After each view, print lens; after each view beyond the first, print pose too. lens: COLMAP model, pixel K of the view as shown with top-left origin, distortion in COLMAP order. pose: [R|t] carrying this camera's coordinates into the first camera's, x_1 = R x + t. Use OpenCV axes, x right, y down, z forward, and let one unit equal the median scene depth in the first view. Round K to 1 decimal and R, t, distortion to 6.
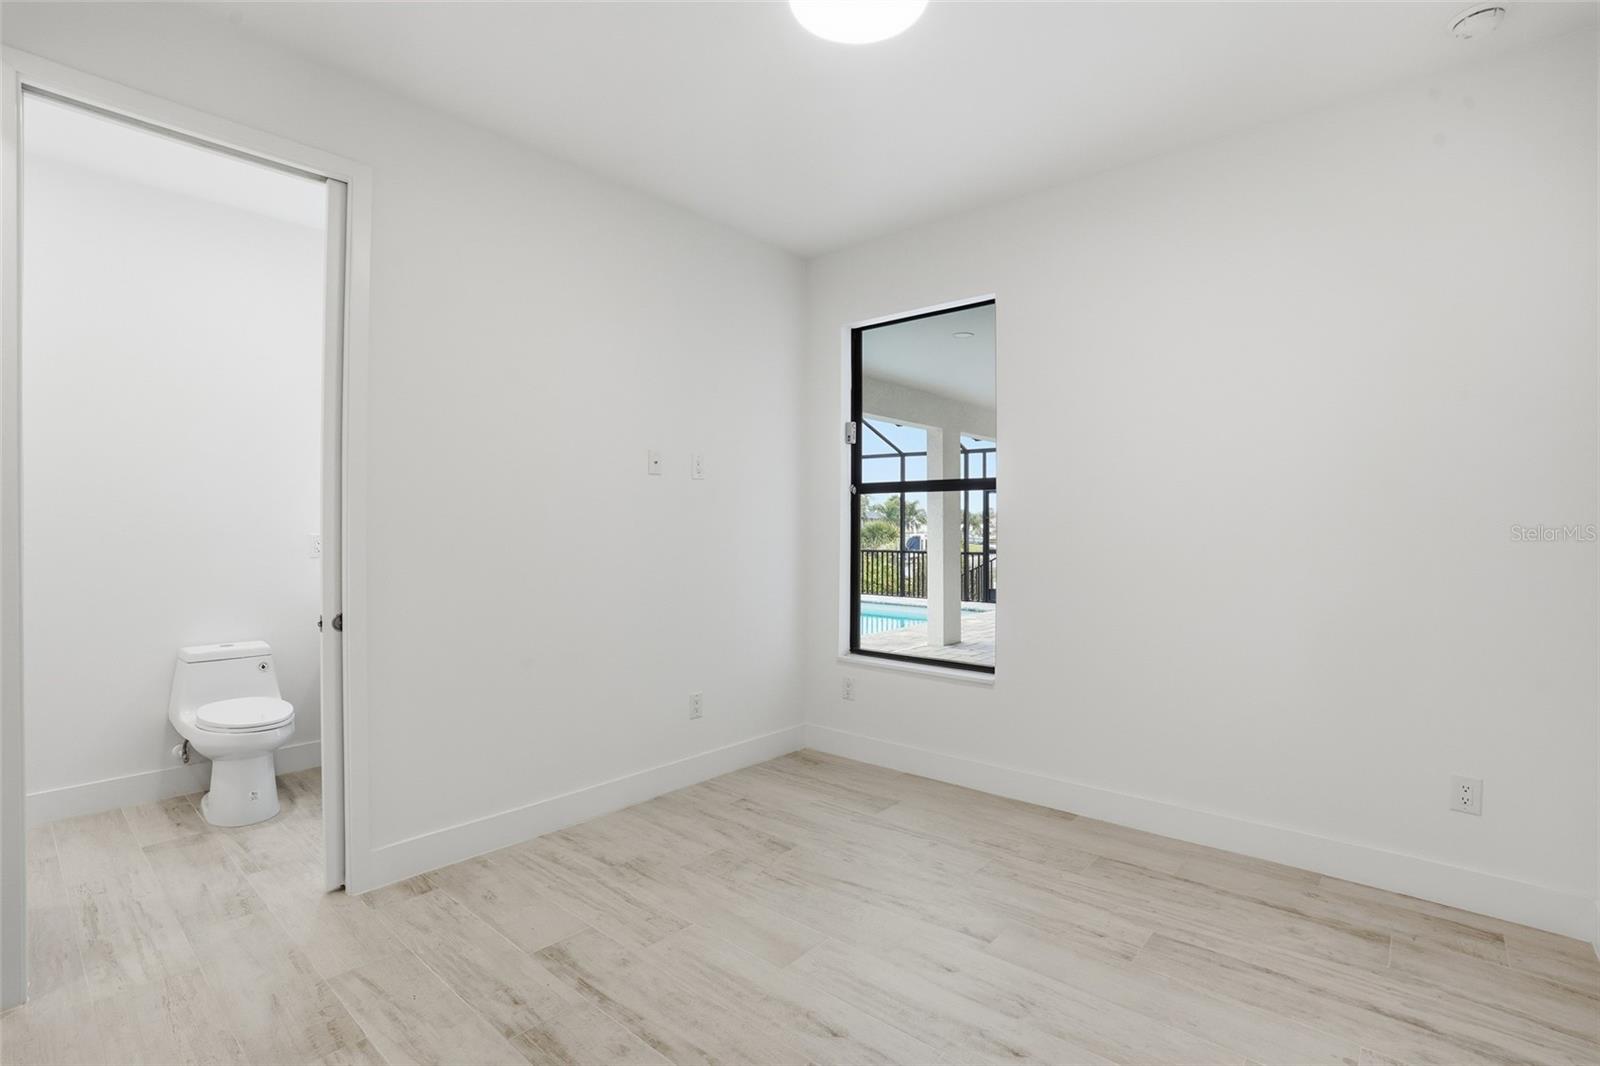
lens RADIAL K [[746.6, 0, 791.5], [0, 746.6, 521.5], [0, 0, 1]] dist [-0.067158, 0.024442]
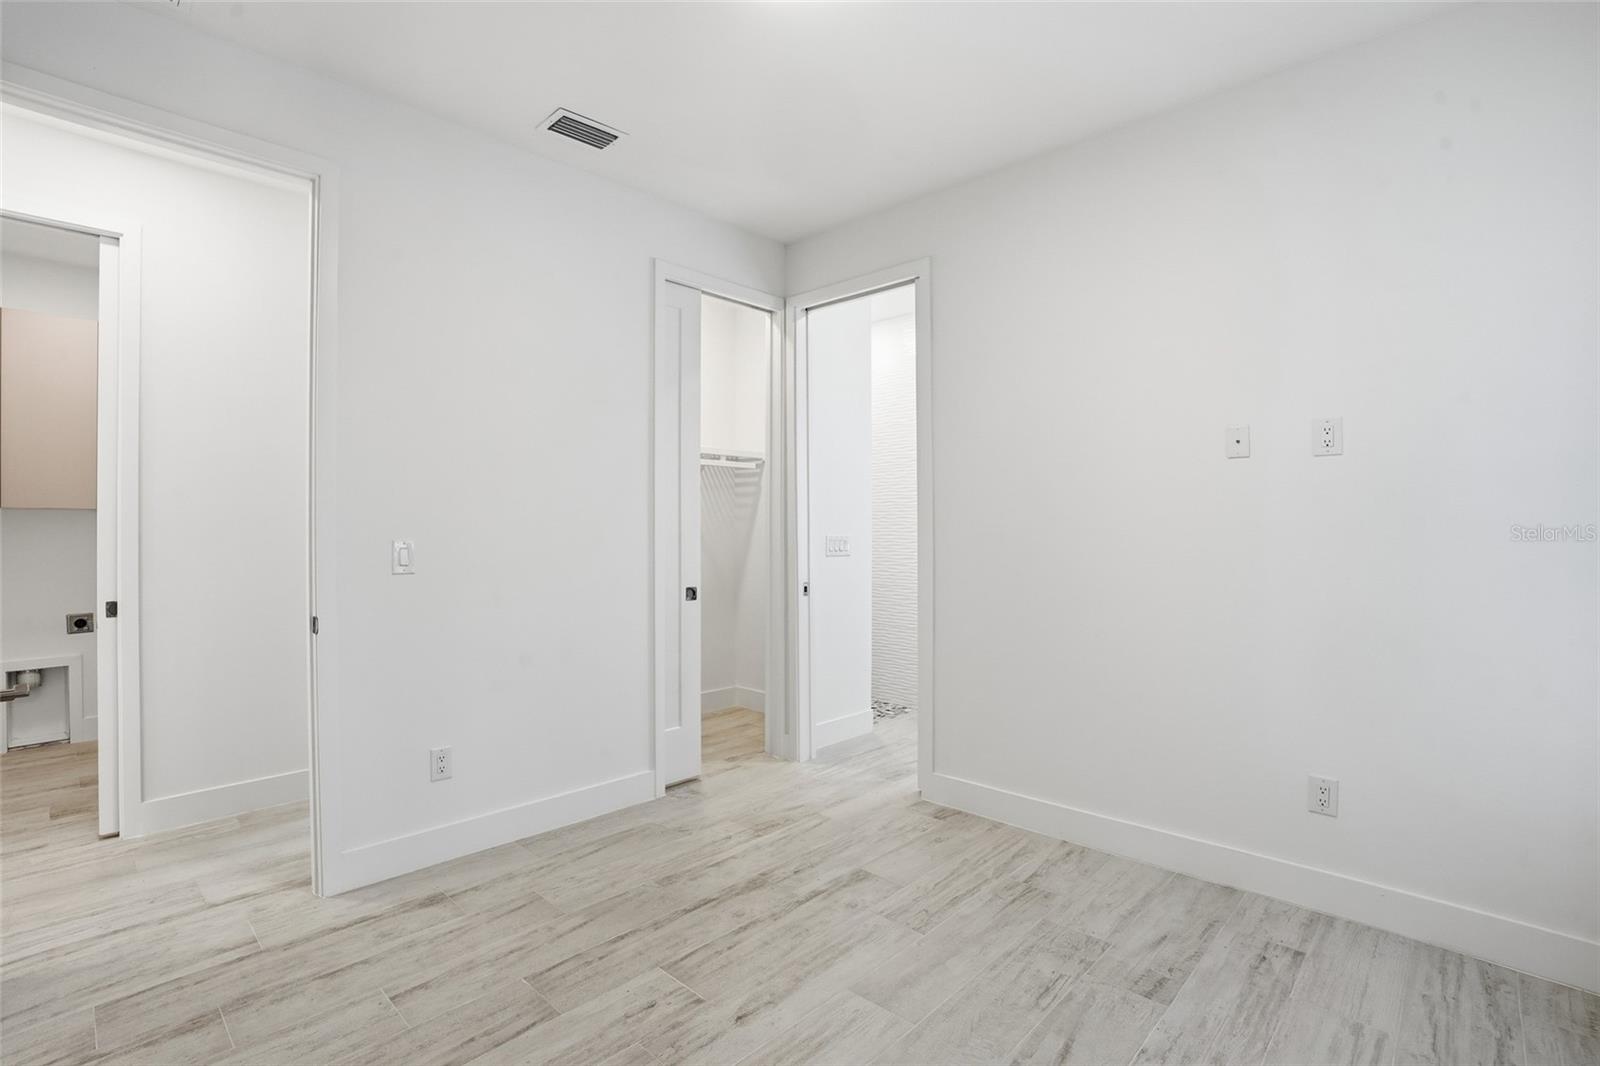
lens RADIAL K [[746.6, 0, 791.5], [0, 746.6, 521.5], [0, 0, 1]] dist [-0.067158, 0.024442]
pose [[-0.038003, -0.009139, -0.999236, 0.761581], [0.003412, 0.999951, -0.009276, 0.009124], [0.999272, -0.003762, -0.037970, 0.777810]]
